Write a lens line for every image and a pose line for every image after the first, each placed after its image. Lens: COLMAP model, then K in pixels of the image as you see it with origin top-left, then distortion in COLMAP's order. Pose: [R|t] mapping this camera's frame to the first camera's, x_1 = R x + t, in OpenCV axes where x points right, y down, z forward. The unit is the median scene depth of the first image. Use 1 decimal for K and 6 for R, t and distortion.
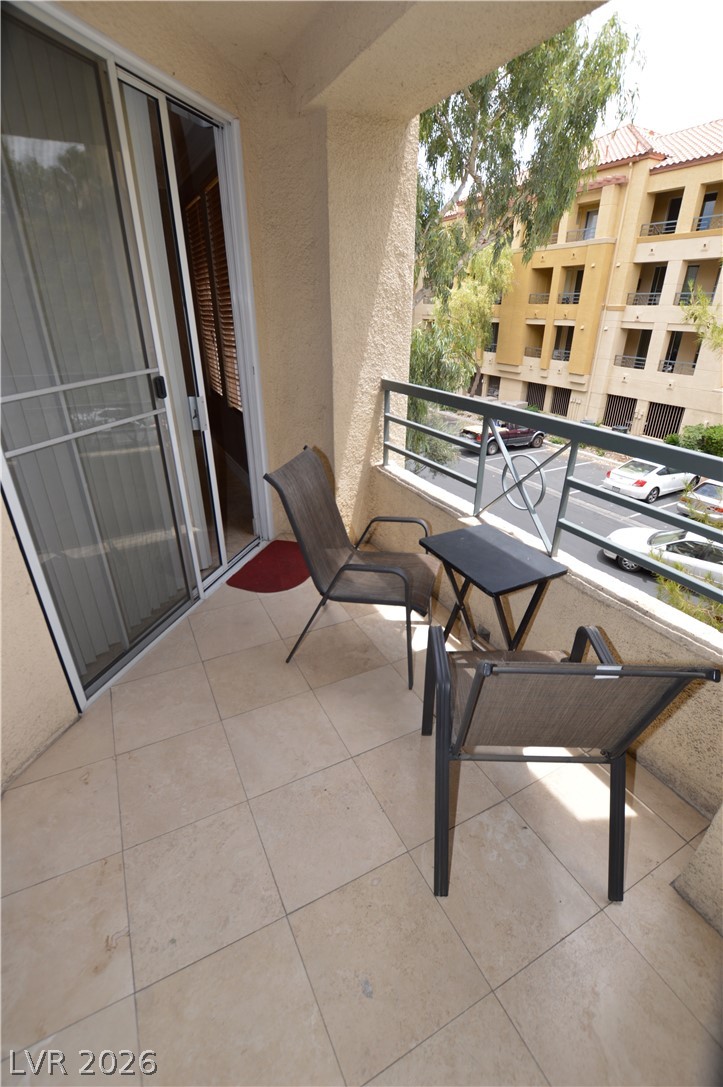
lens RADIAL K [[486.3, 0, 360.4], [0, 486.3, 544.9], [0, 0, 1]] dist [-0.027696, 0.001636]
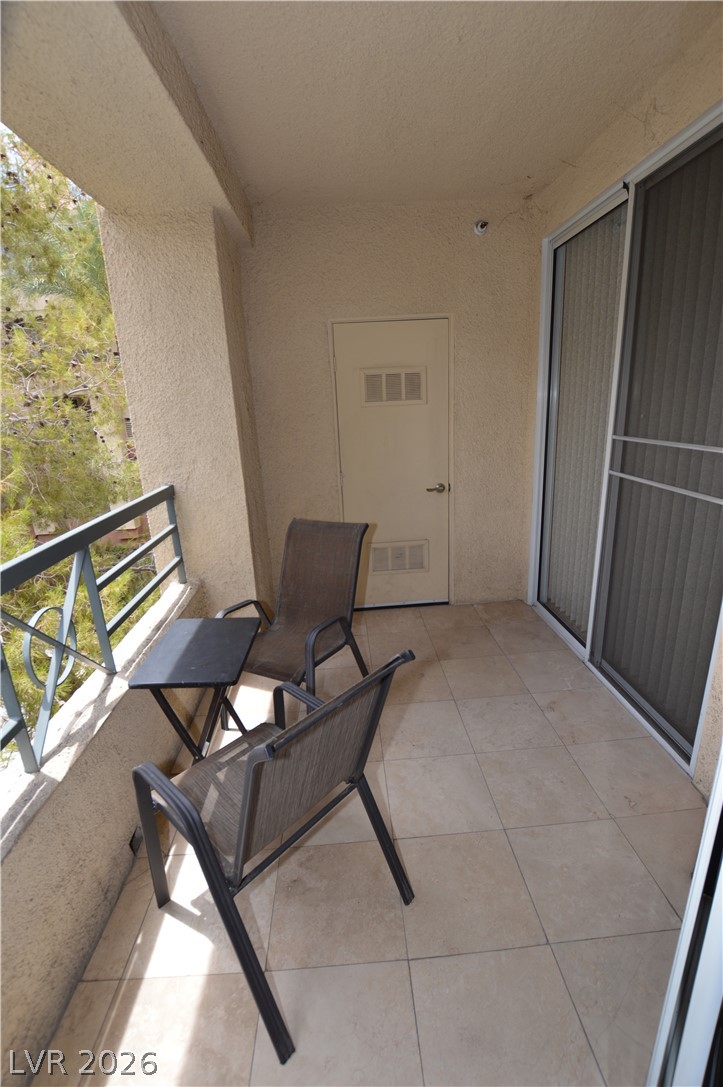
lens RADIAL K [[486.3, 0, 361.4], [0, 486.3, 541.9], [0, 0, 1]] dist [-0.027696, 0.001636]
pose [[-0.906967, -0.071771, 0.415041, -0.432019], [0.230524, 0.740114, 0.631736, -0.721308], [-0.352518, 0.668641, -0.654714, 1.501851]]
